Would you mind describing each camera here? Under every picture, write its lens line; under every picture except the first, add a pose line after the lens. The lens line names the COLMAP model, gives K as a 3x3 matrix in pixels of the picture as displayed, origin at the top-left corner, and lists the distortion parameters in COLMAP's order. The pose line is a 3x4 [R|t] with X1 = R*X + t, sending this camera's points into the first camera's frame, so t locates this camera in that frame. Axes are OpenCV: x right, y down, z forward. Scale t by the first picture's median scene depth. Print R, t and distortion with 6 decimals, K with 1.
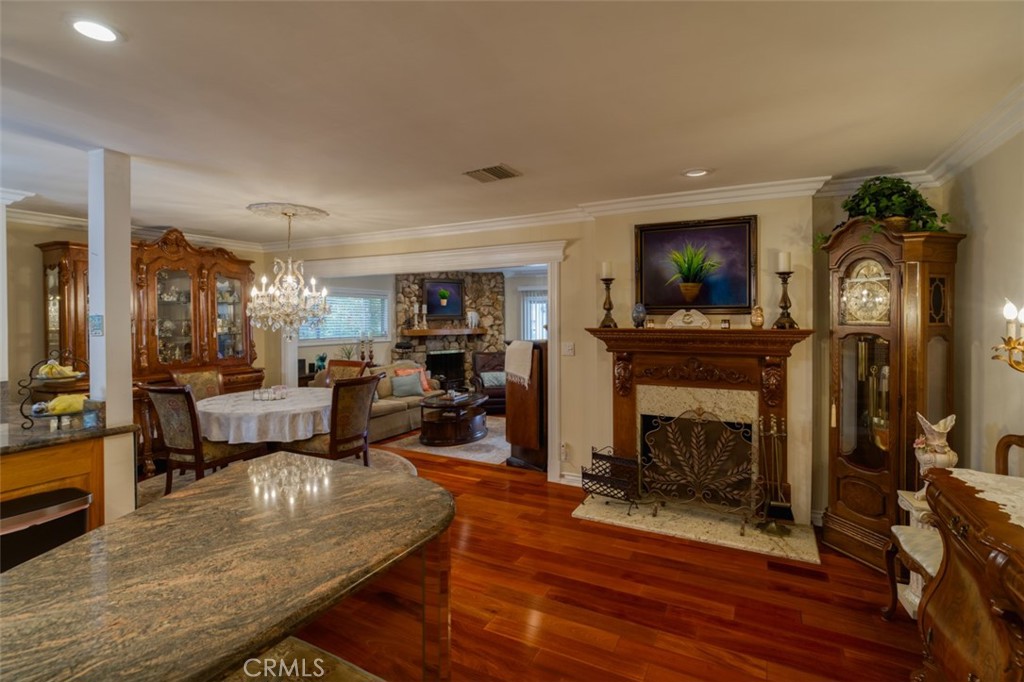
lens RADIAL K [[475.5, 0, 522.1], [0, 475.5, 321.1], [0, 0, 1]] dist [-0.003720, -0.000232]
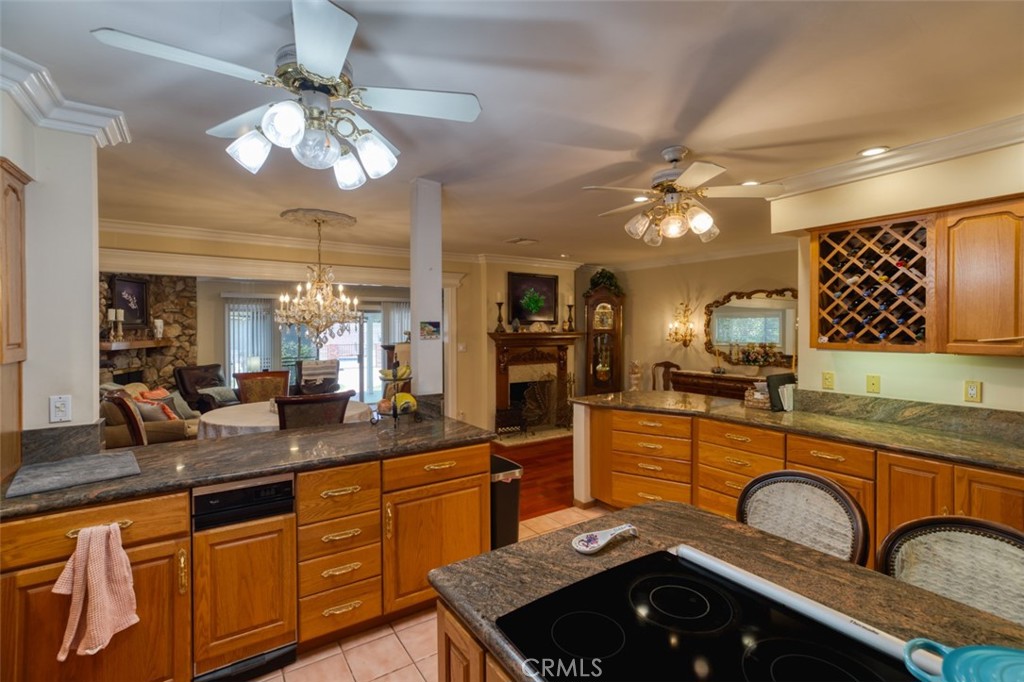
lens RADIAL K [[475.5, 0, 514.2], [0, 475.5, 333.7], [0, 0, 1]] dist [-0.003720, -0.000232]
pose [[0.475772, -0.011896, 0.879488, -1.177958], [0.007056, 0.999928, 0.009709, 0.002456], [-0.879540, 0.001587, 0.475822, 0.168714]]
